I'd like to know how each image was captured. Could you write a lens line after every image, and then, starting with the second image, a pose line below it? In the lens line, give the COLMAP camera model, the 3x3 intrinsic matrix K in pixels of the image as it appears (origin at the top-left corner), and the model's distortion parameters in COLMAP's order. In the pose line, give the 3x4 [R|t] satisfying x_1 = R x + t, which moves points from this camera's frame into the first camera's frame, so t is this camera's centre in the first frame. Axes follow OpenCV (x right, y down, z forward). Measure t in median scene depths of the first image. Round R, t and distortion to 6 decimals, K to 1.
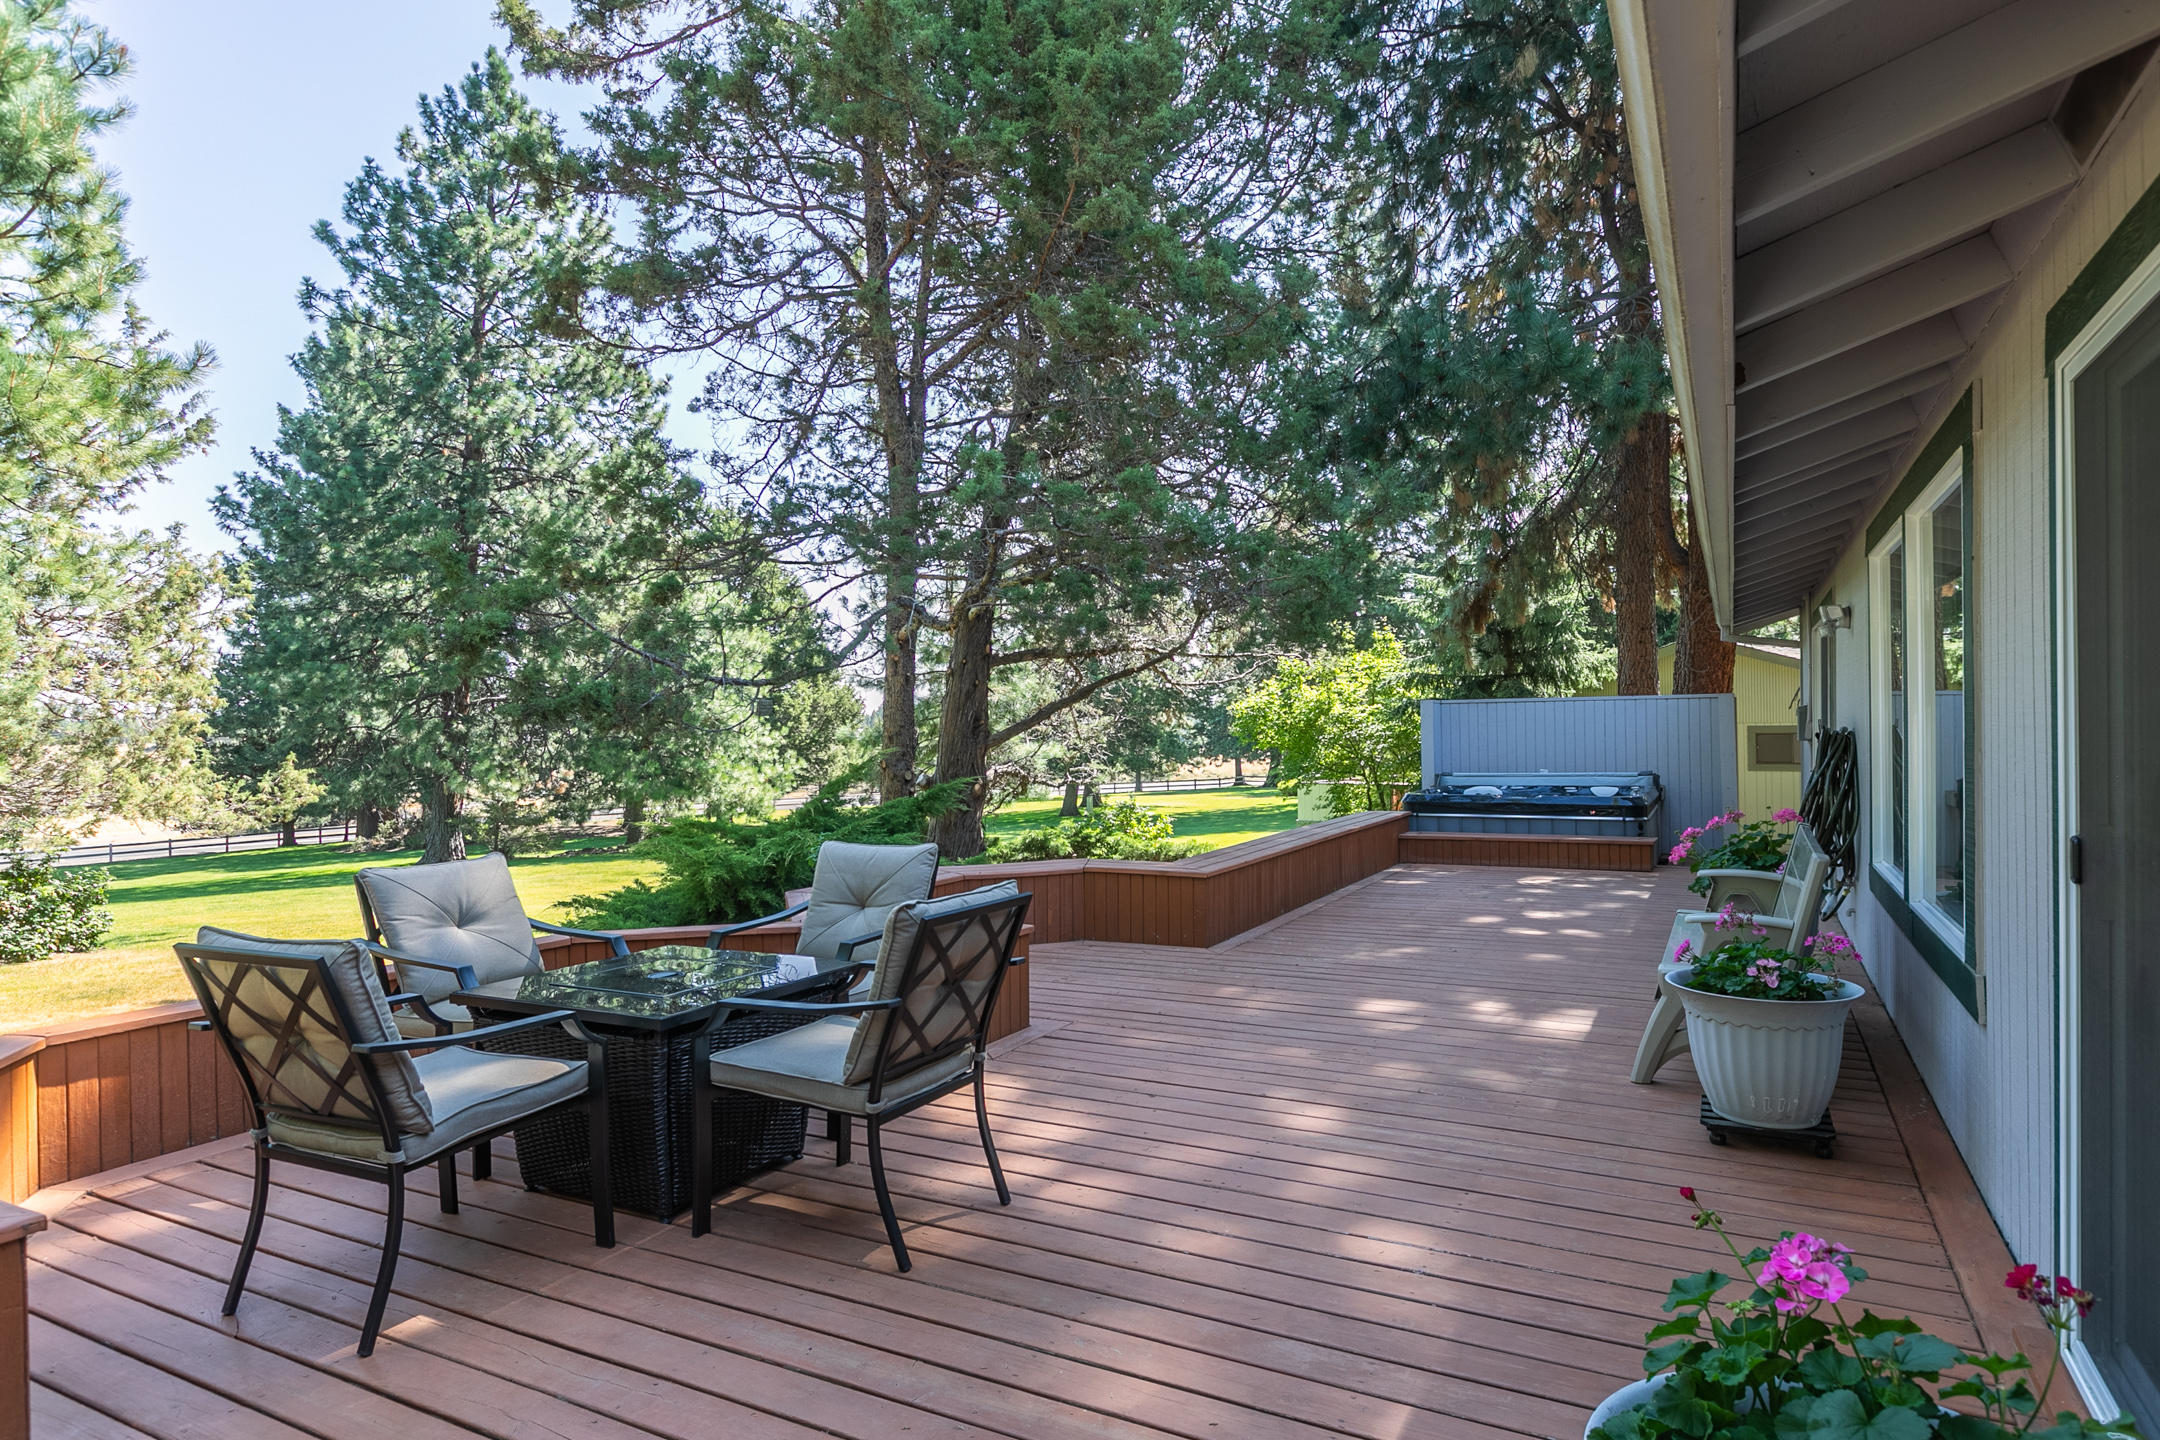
lens RADIAL K [[1146.5, 0, 1197.1], [0, 1146.5, 729.1], [0, 0, 1]] dist [0.002740, -0.000518]
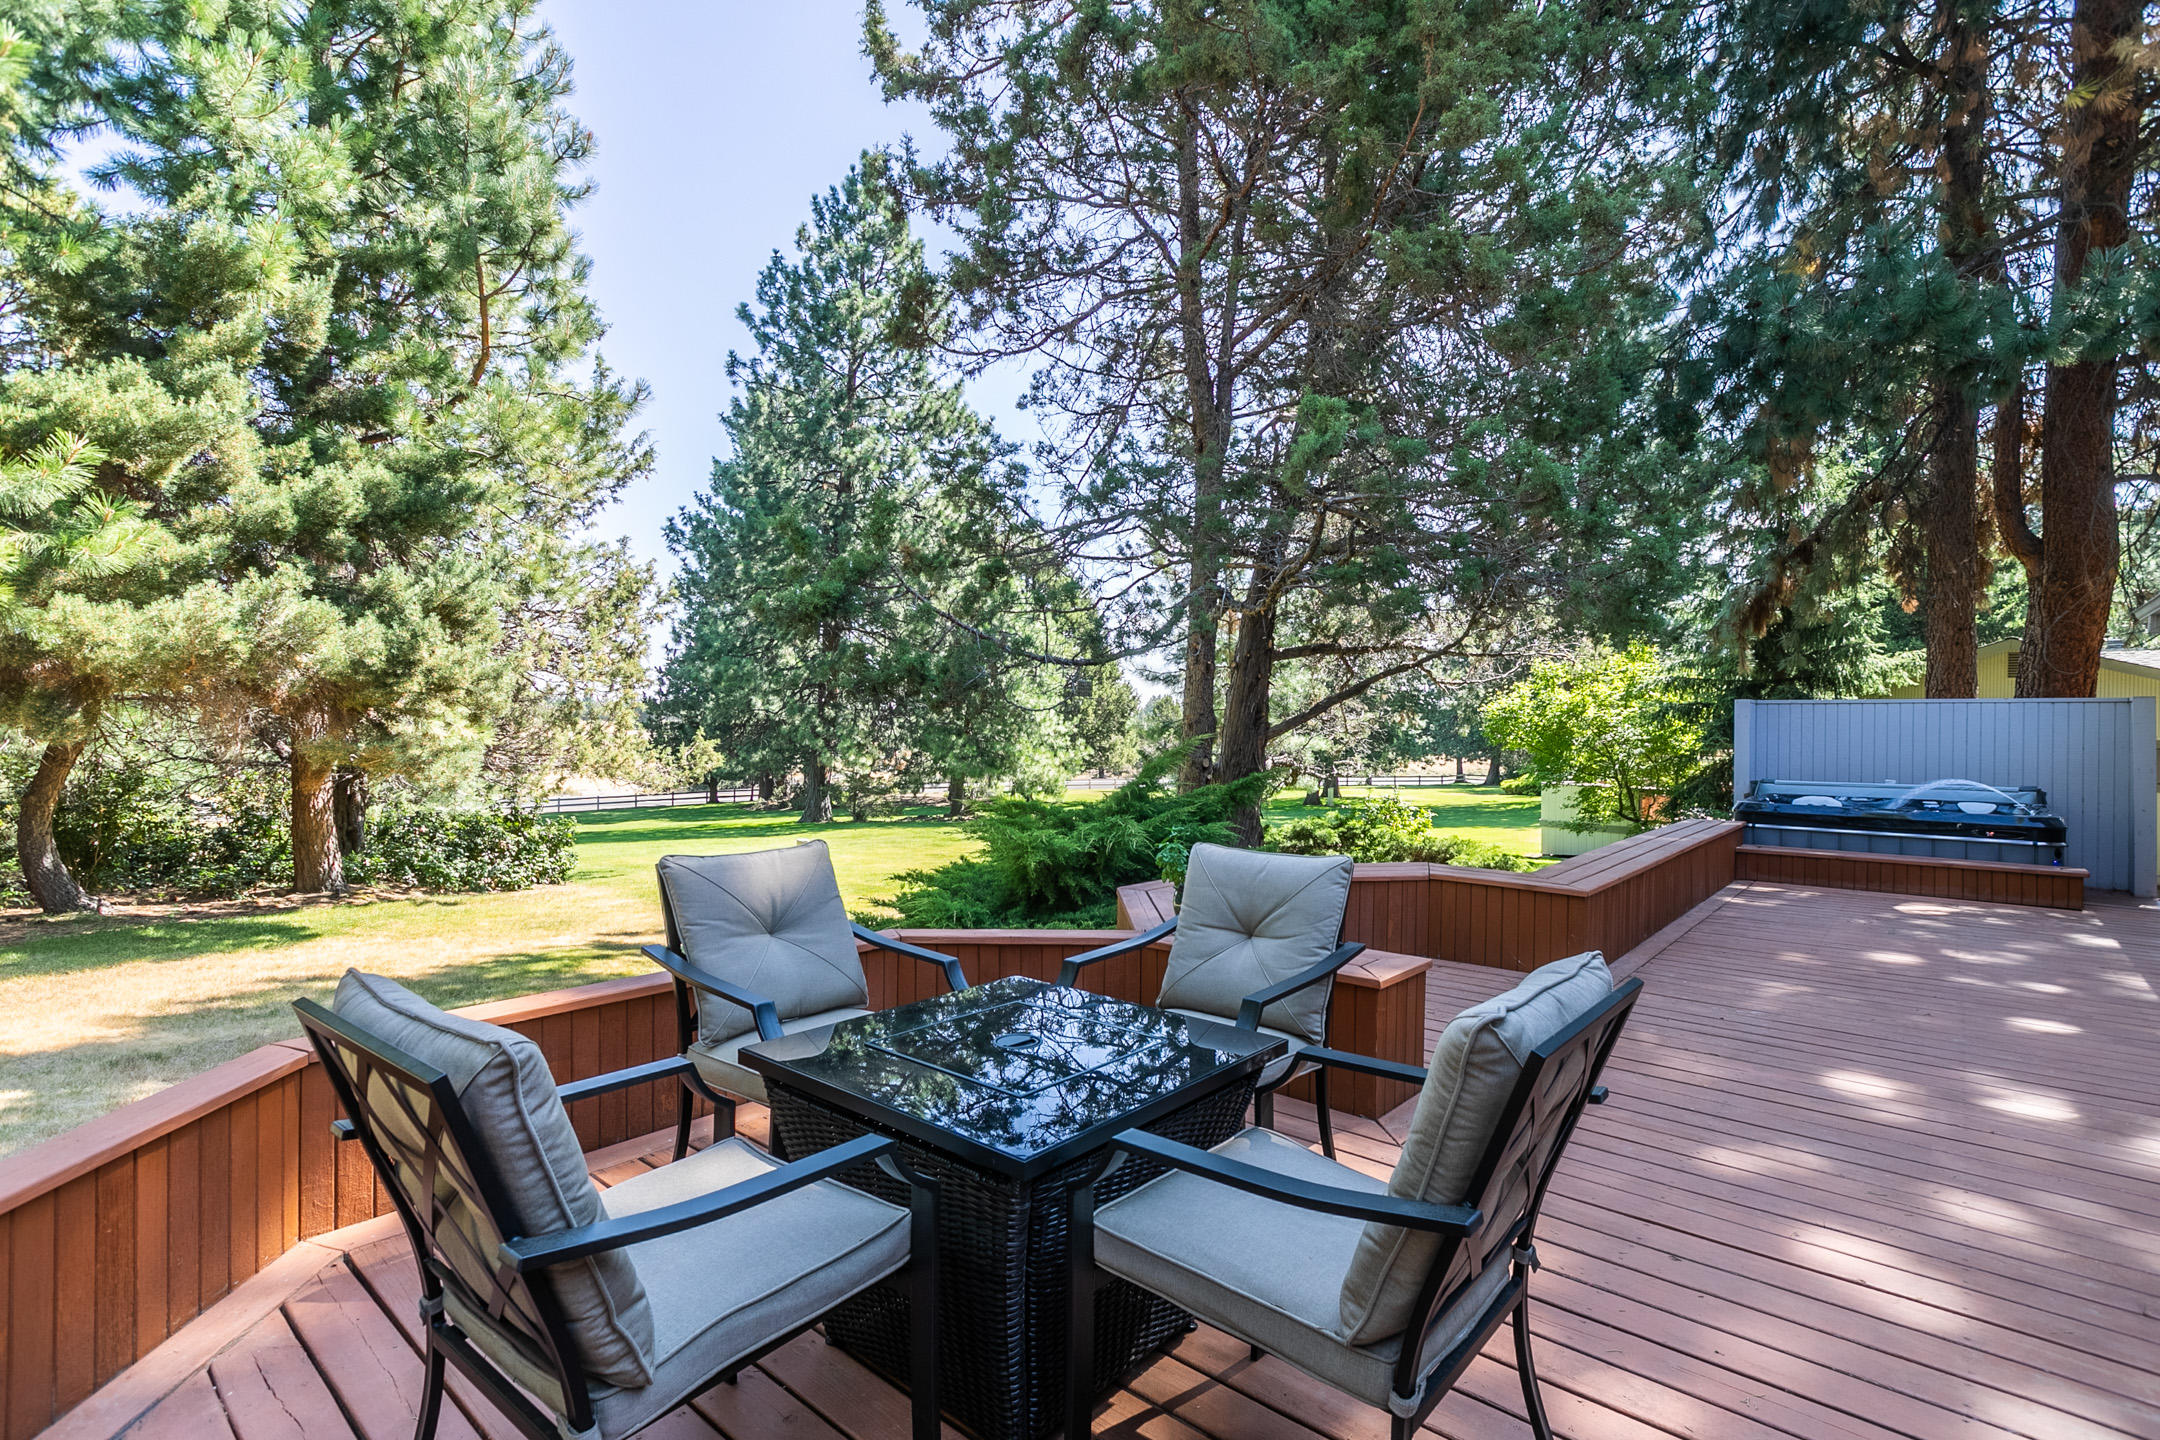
lens RADIAL K [[960.3, 0, 1080.7], [0, 960.3, 720.4], [0, 0, 1]] dist [-0.002028, 0.000984]
pose [[0.946948, 0.018227, -0.320868, -0.068810], [-0.020754, 0.999775, -0.004457, 0.007181], [0.320715, 0.010880, 0.947113, 0.130537]]
